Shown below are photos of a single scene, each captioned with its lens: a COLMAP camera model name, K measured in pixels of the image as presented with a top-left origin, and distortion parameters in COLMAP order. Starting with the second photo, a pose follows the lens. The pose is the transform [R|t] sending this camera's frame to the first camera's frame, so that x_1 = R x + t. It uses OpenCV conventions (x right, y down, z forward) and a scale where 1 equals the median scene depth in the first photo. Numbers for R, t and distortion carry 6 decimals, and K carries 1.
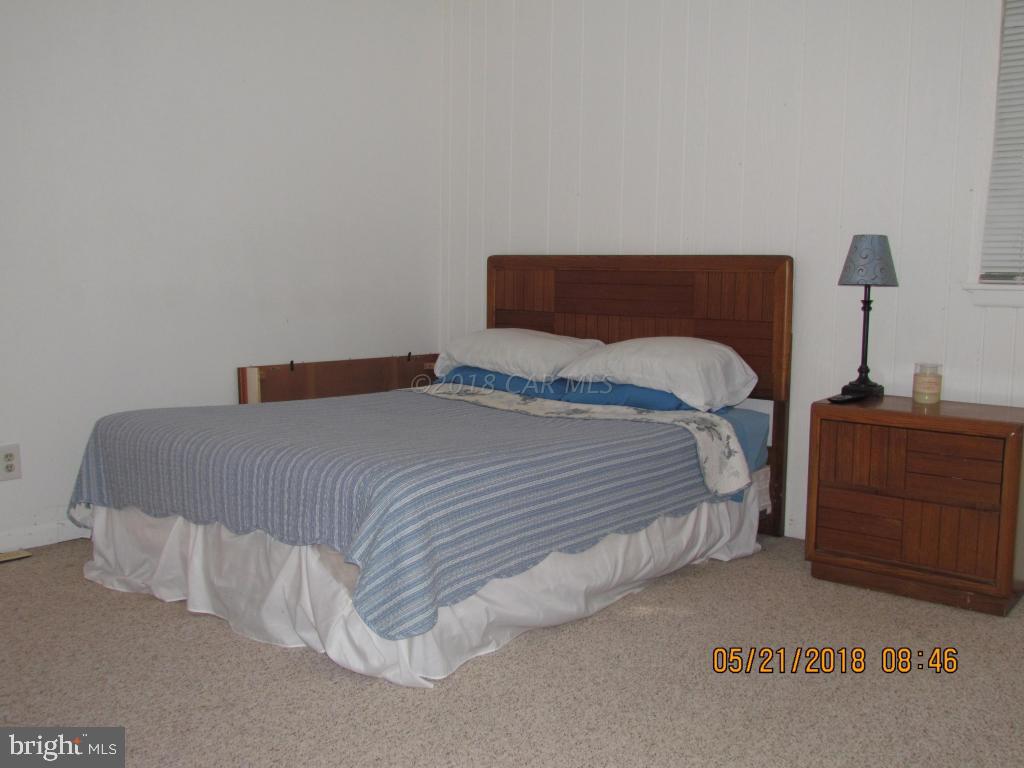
lens RADIAL K [[999.1, 0, 512.3], [0, 999.1, 385.2], [0, 0, 1]] dist [0.010213, 0.000000]
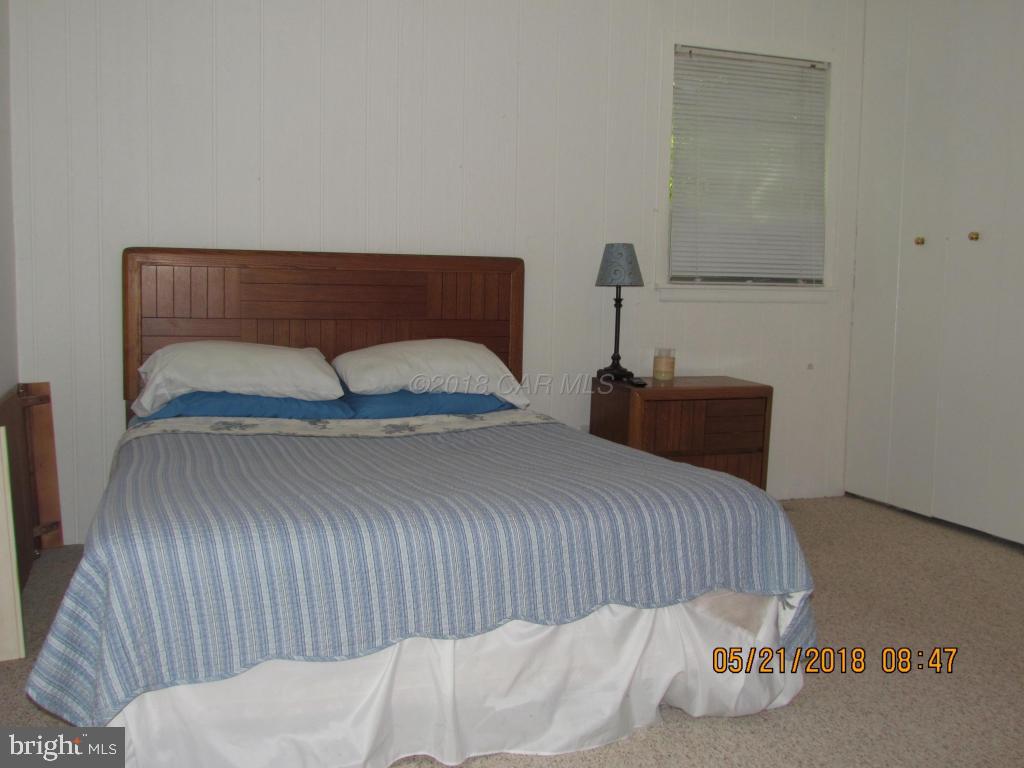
lens RADIAL K [[999.1, 0, 512.4], [0, 999.1, 383.1], [0, 0, 1]] dist [0.010213, 0.000000]
pose [[0.517462, -0.092493, 0.850693, -0.724487], [0.084781, 0.994791, 0.056589, -0.062851], [-0.851496, 0.042840, 0.522609, 0.491277]]
